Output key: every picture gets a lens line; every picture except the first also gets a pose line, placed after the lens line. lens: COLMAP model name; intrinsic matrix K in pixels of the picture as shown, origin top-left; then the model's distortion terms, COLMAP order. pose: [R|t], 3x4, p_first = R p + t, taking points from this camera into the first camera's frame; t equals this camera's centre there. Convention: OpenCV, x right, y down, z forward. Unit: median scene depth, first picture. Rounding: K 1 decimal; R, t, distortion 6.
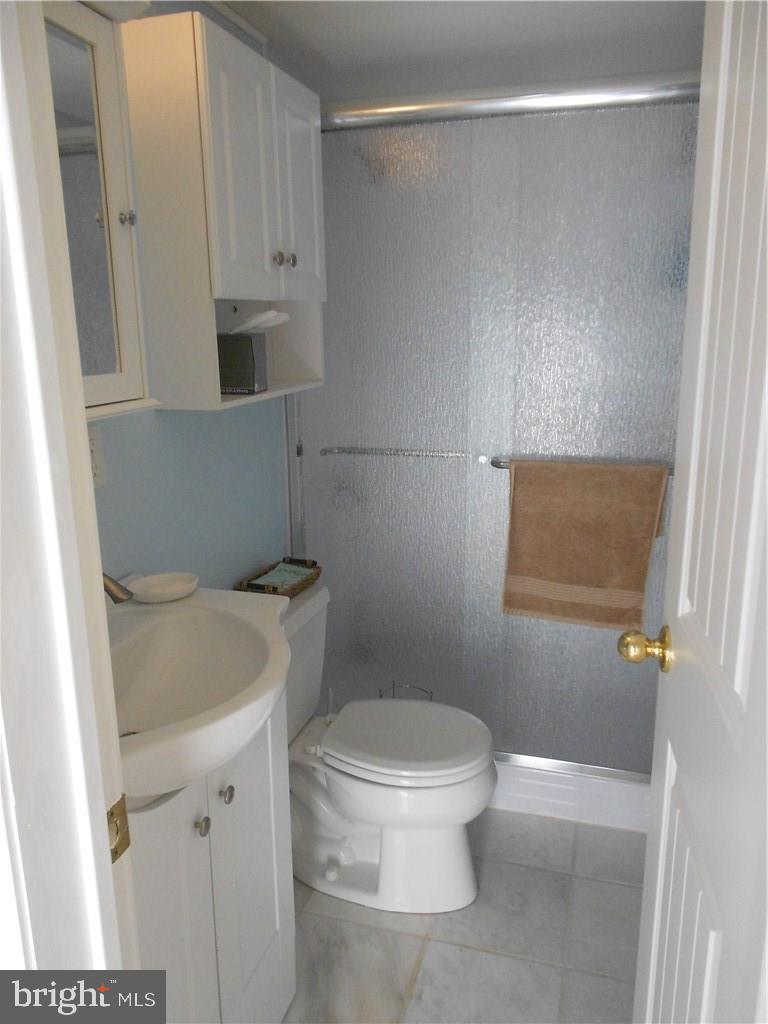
lens RADIAL K [[803.4, 0, 384.0], [0, 803.4, 512.0], [0, 0, 1]] dist [0.001732, -0.007119]
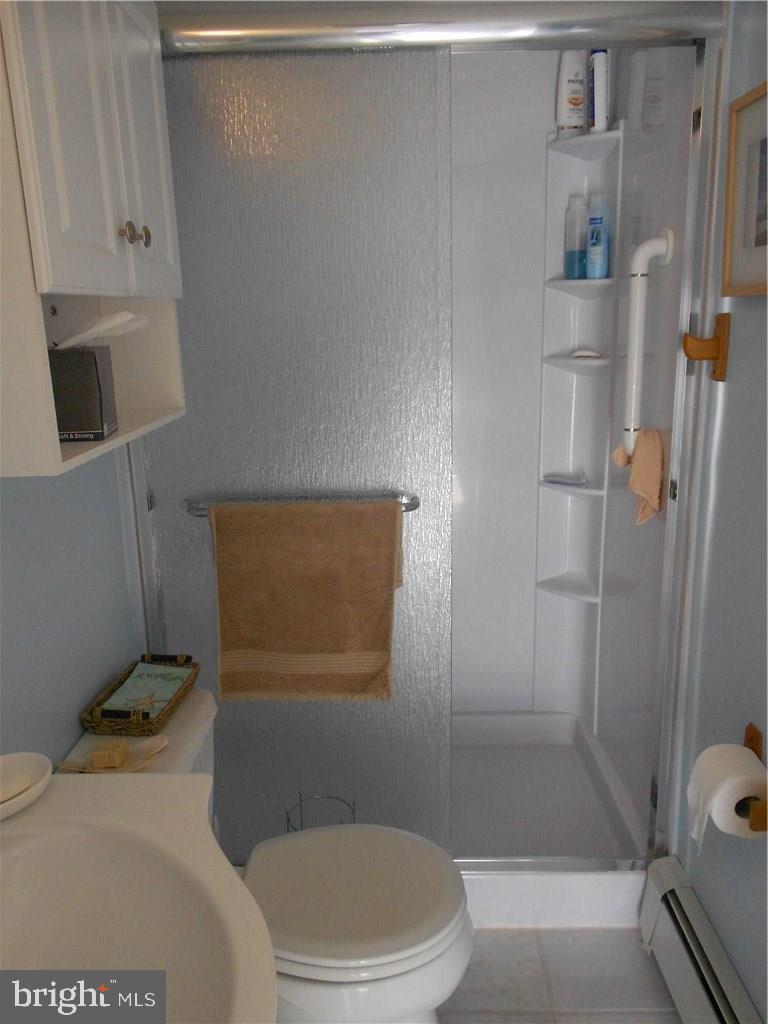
lens RADIAL K [[780.0, 0, 372.1], [0, 780.0, 497.6], [0, 0, 1]] dist [0.038640, -0.003374]
pose [[0.965612, -0.073861, 0.249276, -0.103943], [0.078031, 0.996927, -0.006874, -0.071940], [-0.248003, 0.026089, 0.968408, 0.302659]]
